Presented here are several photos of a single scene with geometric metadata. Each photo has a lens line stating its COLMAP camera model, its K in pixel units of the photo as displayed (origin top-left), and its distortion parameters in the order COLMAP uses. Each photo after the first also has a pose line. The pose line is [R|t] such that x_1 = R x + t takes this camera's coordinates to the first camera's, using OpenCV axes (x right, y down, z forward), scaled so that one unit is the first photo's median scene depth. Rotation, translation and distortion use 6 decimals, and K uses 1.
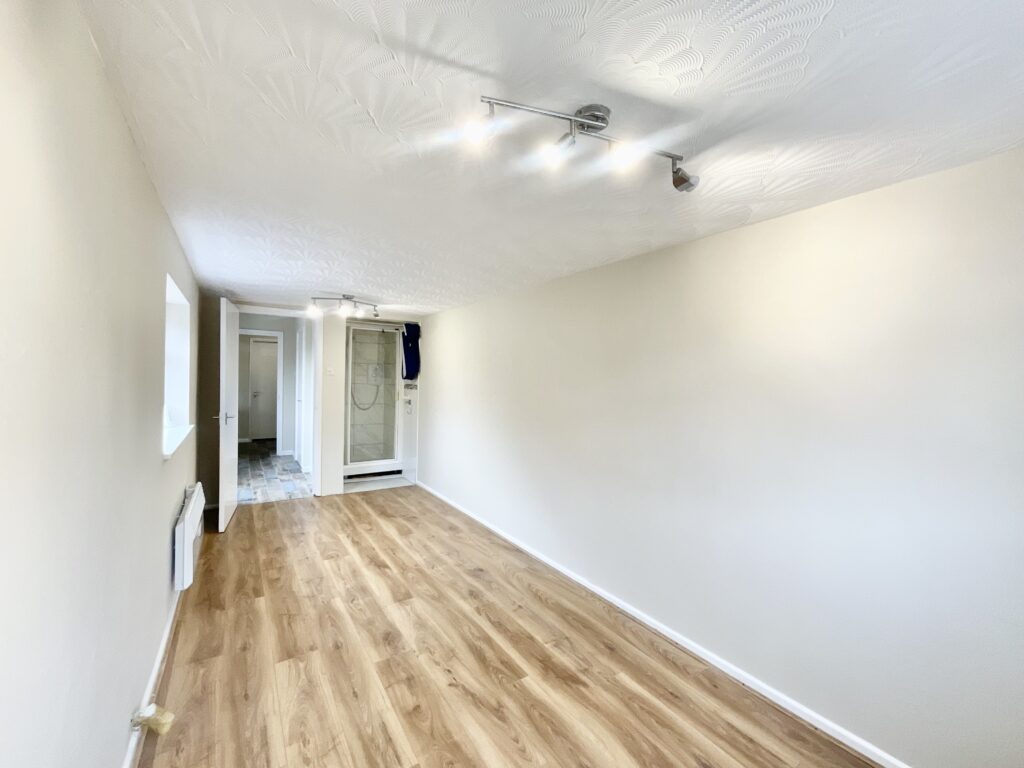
lens RADIAL K [[416.3, 0, 512.5], [0, 416.3, 383.0], [0, 0, 1]] dist [0.000985, -0.000629]
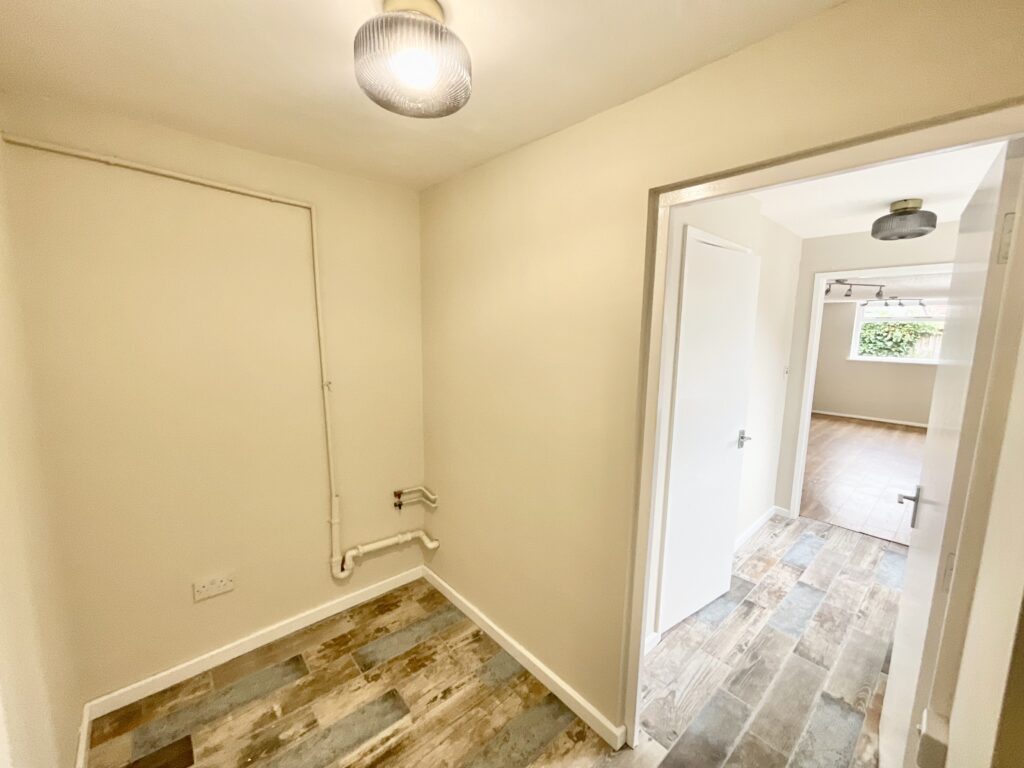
lens RADIAL K [[416.3, 0, 506.1], [0, 416.3, 384.1], [0, 0, 1]] dist [0.000985, -0.000629]
pose [[-0.136521, -0.153703, 0.978641, -1.787397], [-0.006329, 0.988005, 0.154291, -0.127435], [-0.990617, 0.014870, -0.135856, 2.621337]]
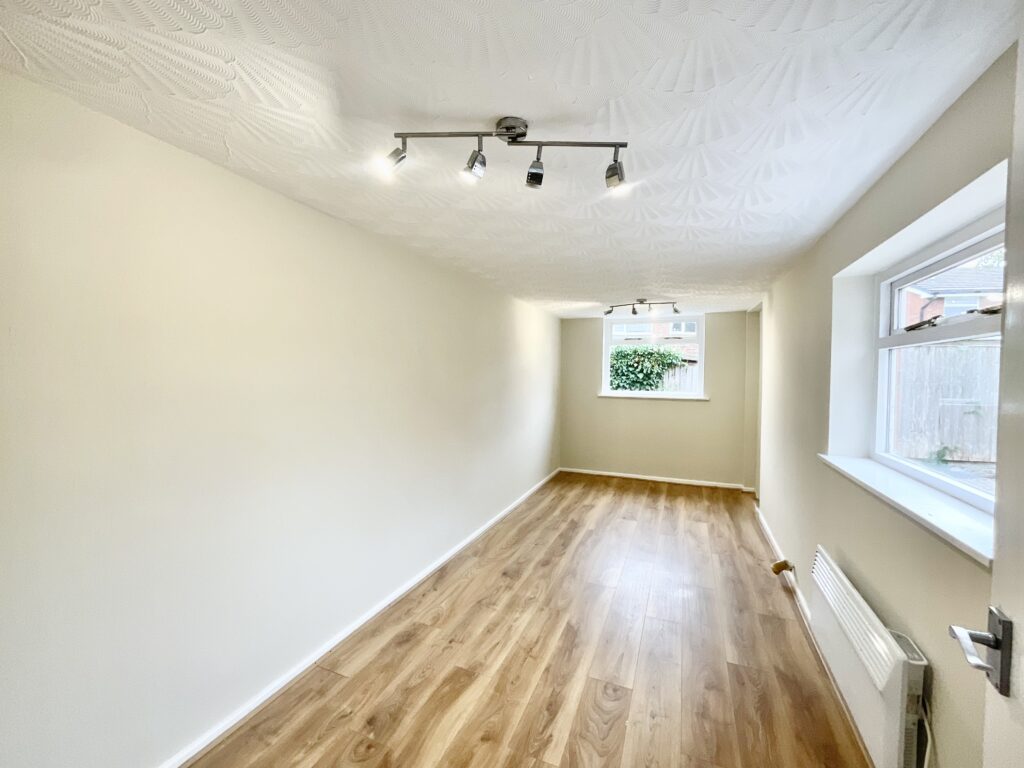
lens RADIAL K [[416.3, 0, 515.7], [0, 416.3, 383.4], [0, 0, 1]] dist [0.000985, -0.000629]
pose [[-0.558554, -0.044462, 0.828275, -0.875692], [-0.014417, 0.998932, 0.043901, -0.025038], [-0.829343, 0.012580, -0.558599, 1.541150]]
